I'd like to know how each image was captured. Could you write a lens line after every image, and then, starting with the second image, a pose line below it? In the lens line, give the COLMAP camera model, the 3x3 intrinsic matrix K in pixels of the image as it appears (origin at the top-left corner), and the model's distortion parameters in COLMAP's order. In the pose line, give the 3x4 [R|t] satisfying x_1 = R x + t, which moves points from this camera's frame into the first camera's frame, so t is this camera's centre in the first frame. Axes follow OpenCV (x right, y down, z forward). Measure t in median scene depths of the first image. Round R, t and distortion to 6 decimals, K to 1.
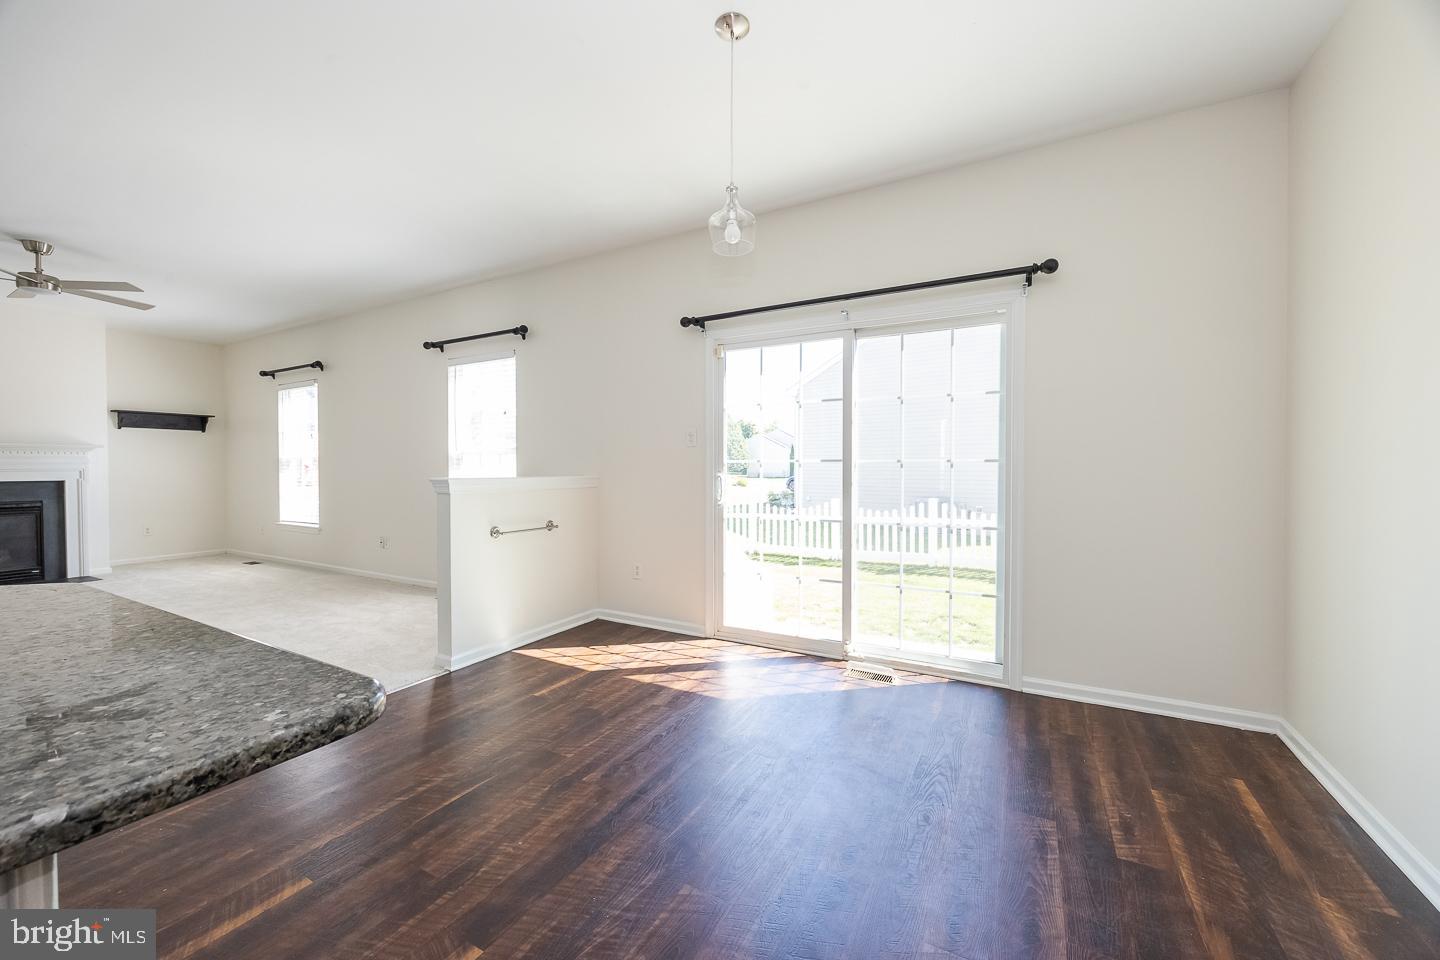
lens RADIAL K [[565.2, 0, 715.7], [0, 565.2, 475.5], [0, 0, 1]] dist [-0.001690, -0.000255]
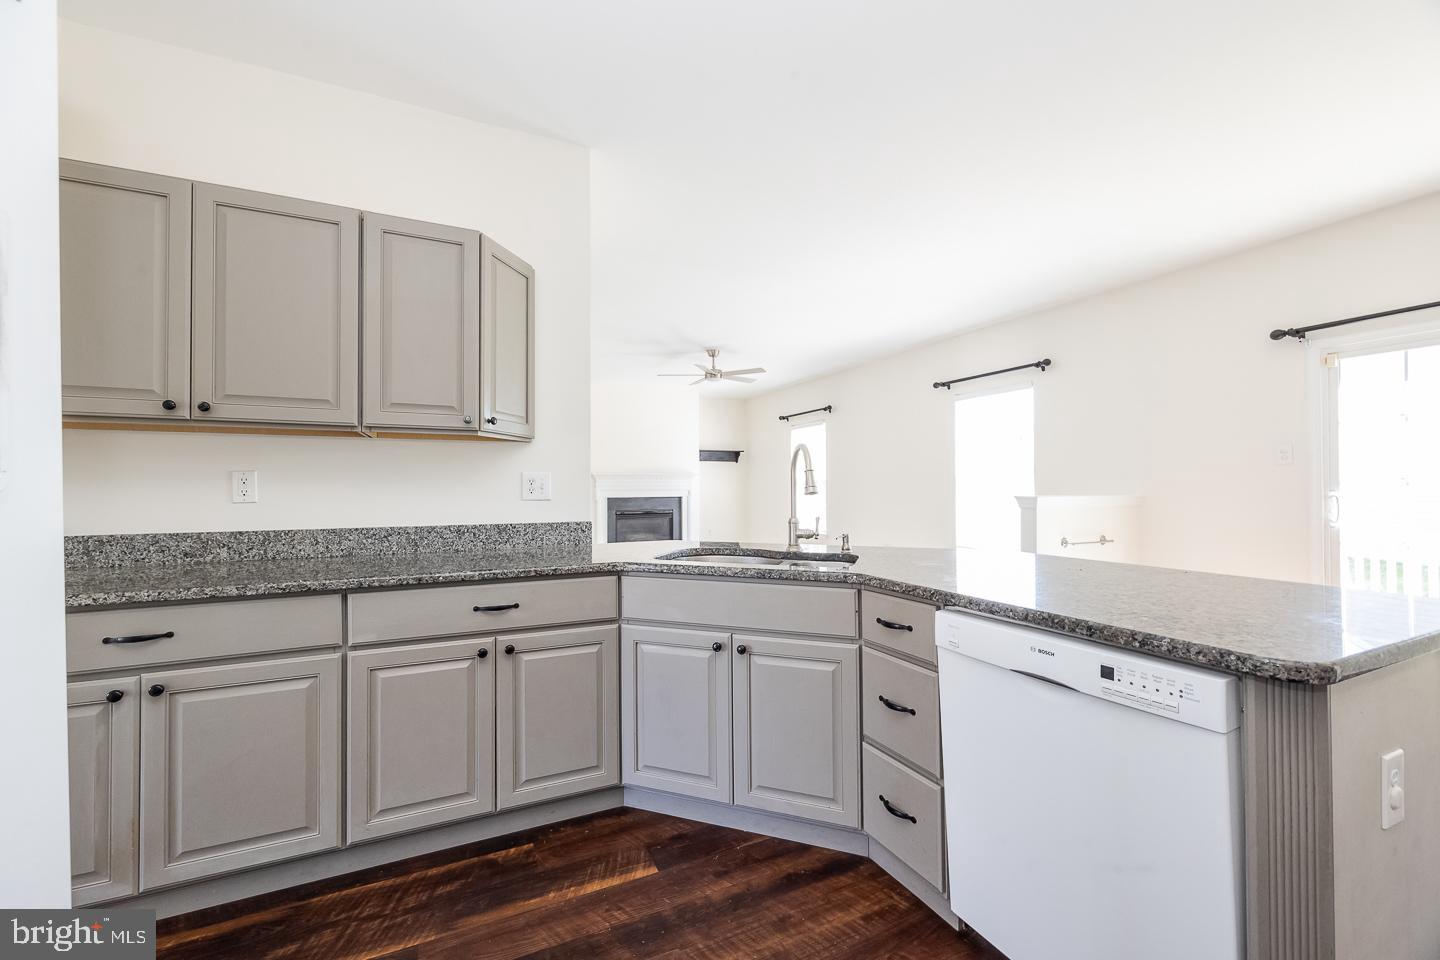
lens RADIAL K [[558.7, 0, 711.4], [0, 558.7, 485.1], [0, 0, 1]] dist [-0.005416, -0.000056]
pose [[0.805134, -0.005814, -0.593064, -0.272255], [-0.004761, 0.999856, -0.016265, 0.003755], [0.593074, 0.015919, 0.804991, -0.329644]]
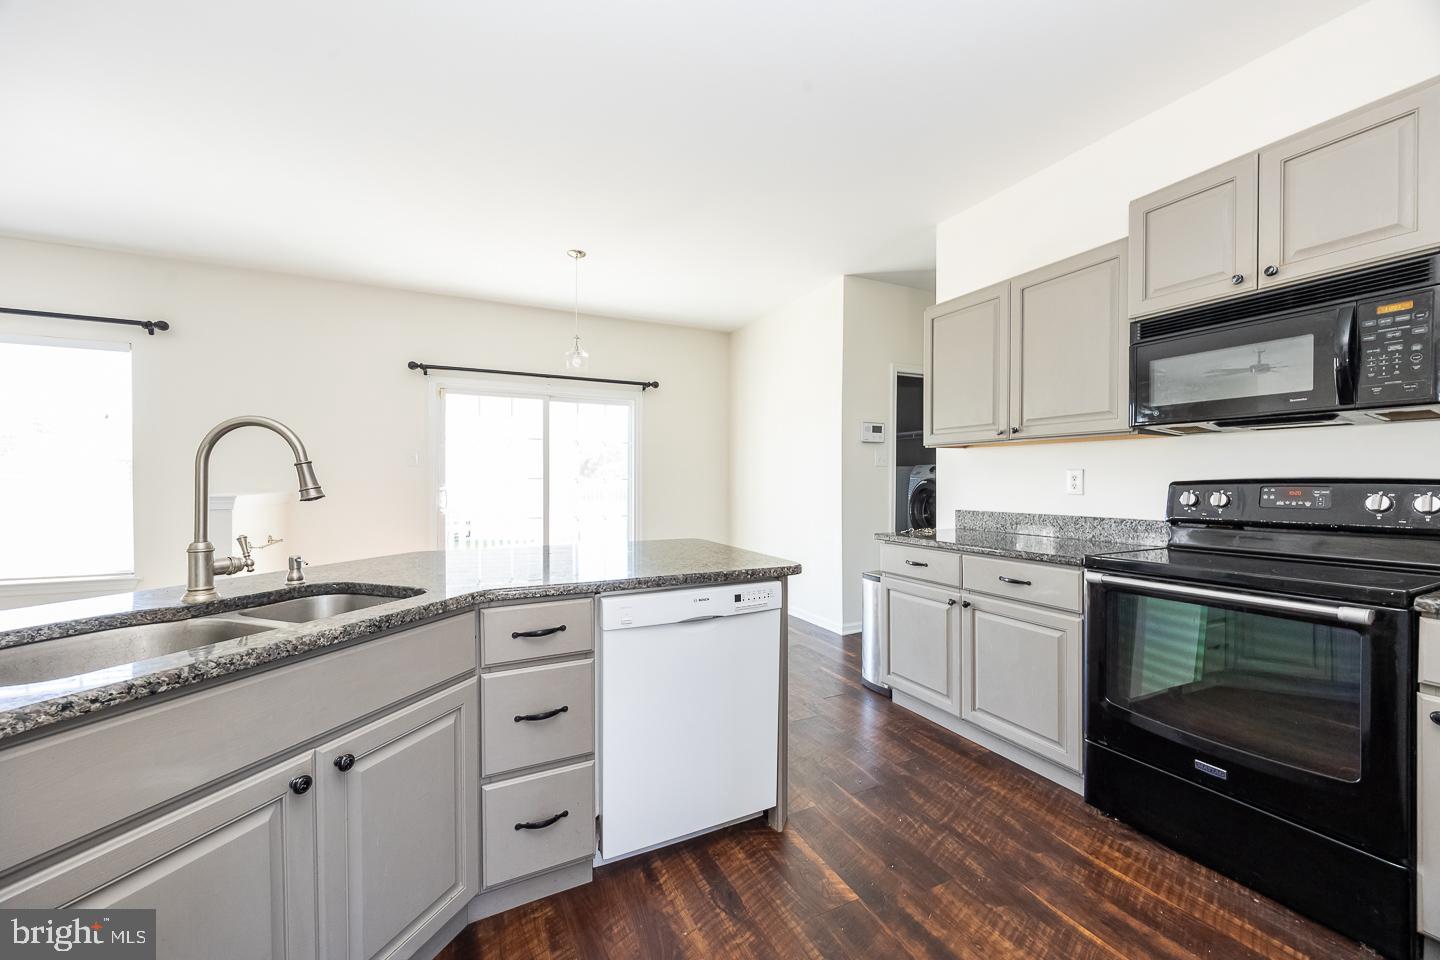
lens RADIAL K [[558.7, 0, 712.2], [0, 558.7, 479.1], [0, 0, 1]] dist [-0.005416, -0.000056]
pose [[0.579623, 0.002492, 0.814881, -0.675162], [0.009642, 0.999904, -0.009917, -0.004206], [-0.814828, 0.013605, 0.579543, -0.244746]]
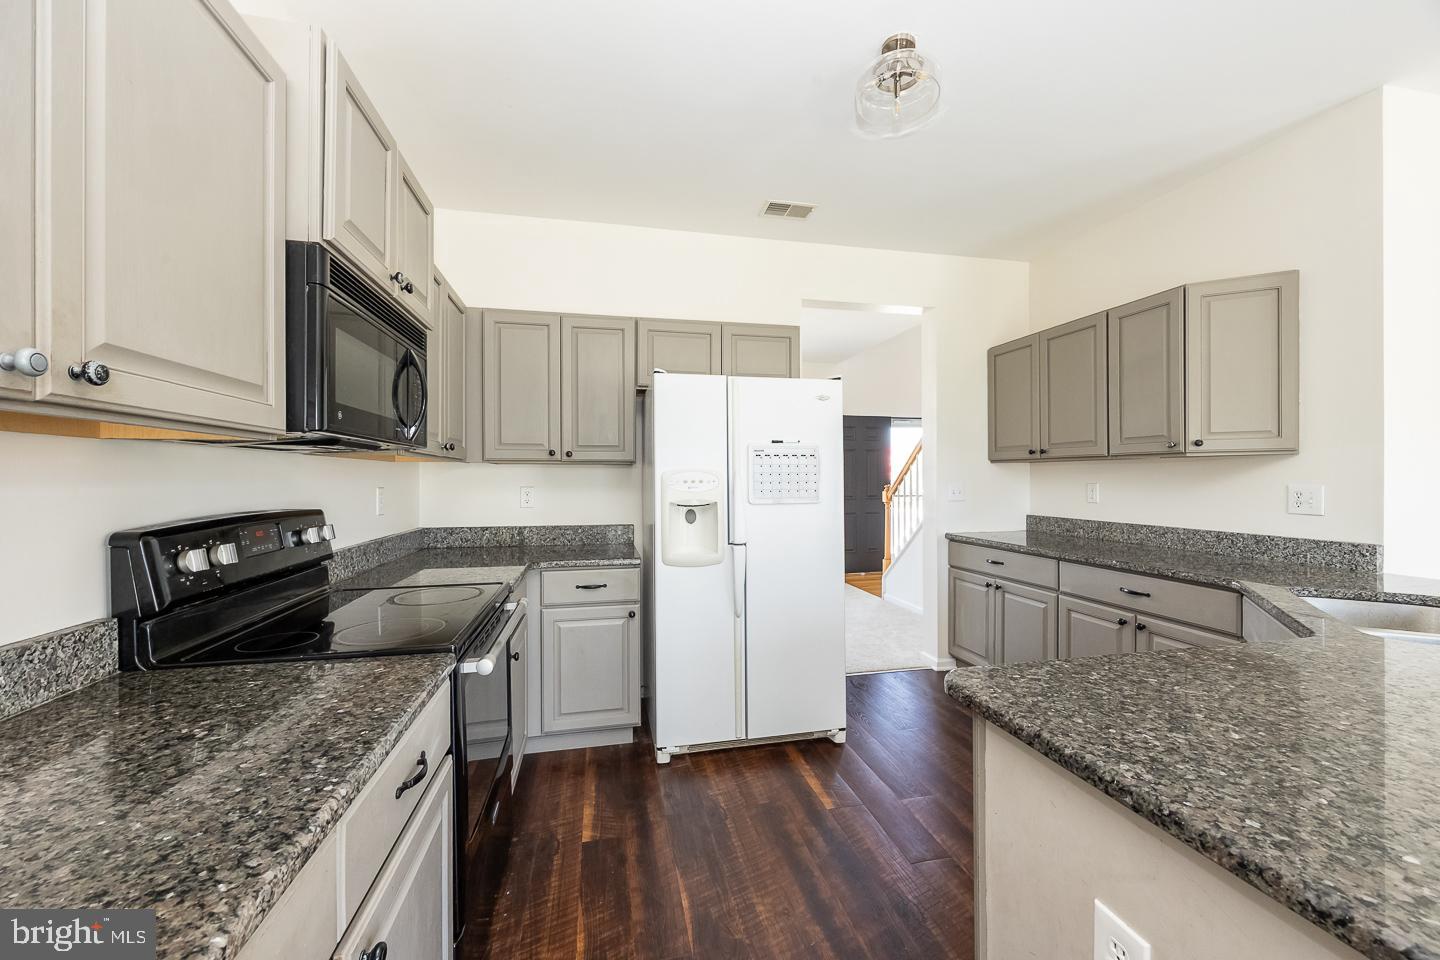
lens RADIAL K [[558.7, 0, 718.7], [0, 558.7, 474.7], [0, 0, 1]] dist [-0.005416, -0.000056]
pose [[-0.755188, 0.004622, -0.655492, 0.073818], [-0.001751, 0.999957, 0.009068, -0.037647], [0.655506, 0.007996, -0.755147, 0.124320]]
